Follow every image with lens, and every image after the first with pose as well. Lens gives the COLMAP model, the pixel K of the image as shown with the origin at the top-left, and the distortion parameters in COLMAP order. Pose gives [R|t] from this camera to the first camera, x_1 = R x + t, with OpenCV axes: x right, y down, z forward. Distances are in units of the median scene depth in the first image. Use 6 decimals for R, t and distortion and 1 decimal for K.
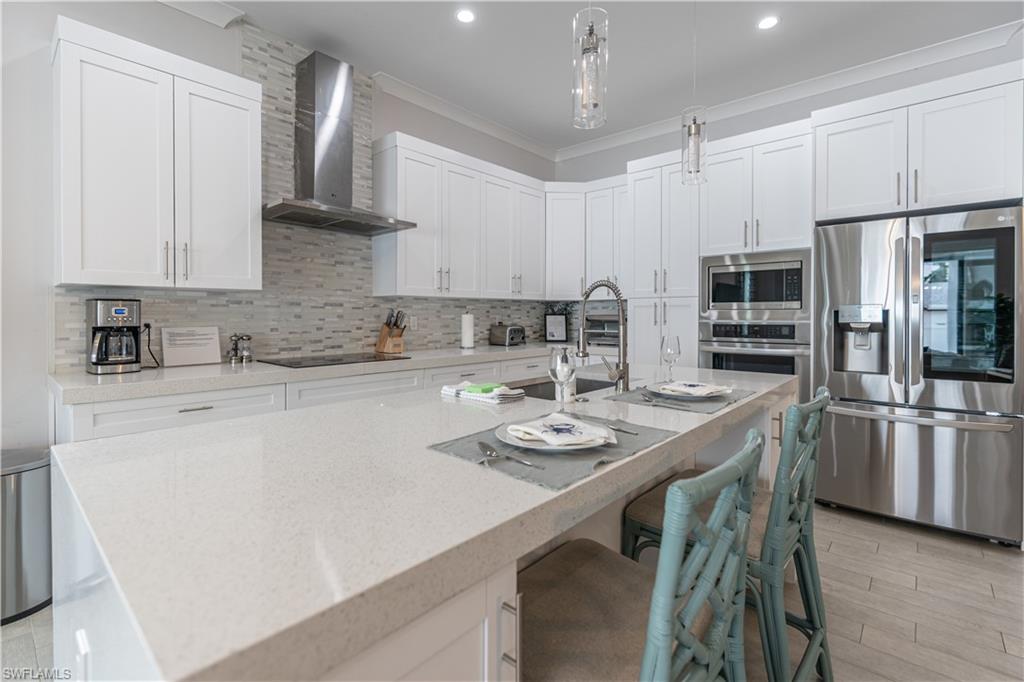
lens RADIAL K [[467.6, 0, 521.3], [0, 467.6, 318.5], [0, 0, 1]] dist [0.001566, 0.000204]
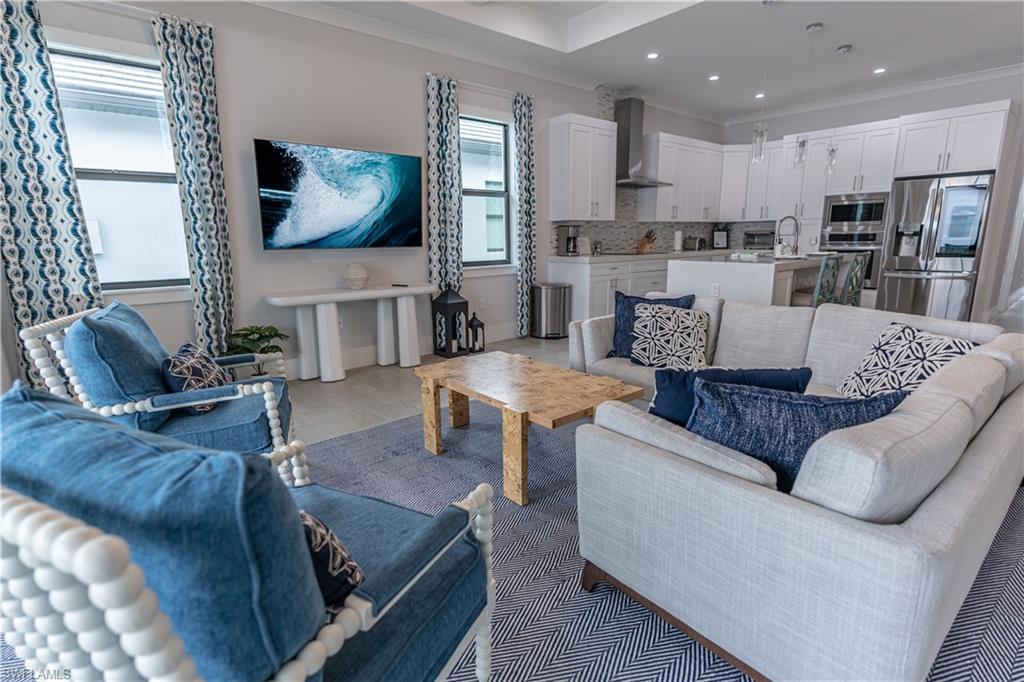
lens RADIAL K [[500.3, 0, 511.8], [0, 500.3, 340.3], [0, 0, 1]] dist [-0.001318, 0.000055]
pose [[0.987930, 0.017778, -0.153874, -0.514636], [0.012649, 0.980815, 0.194531, 0.023161], [0.154381, -0.194129, 0.968752, -1.176551]]
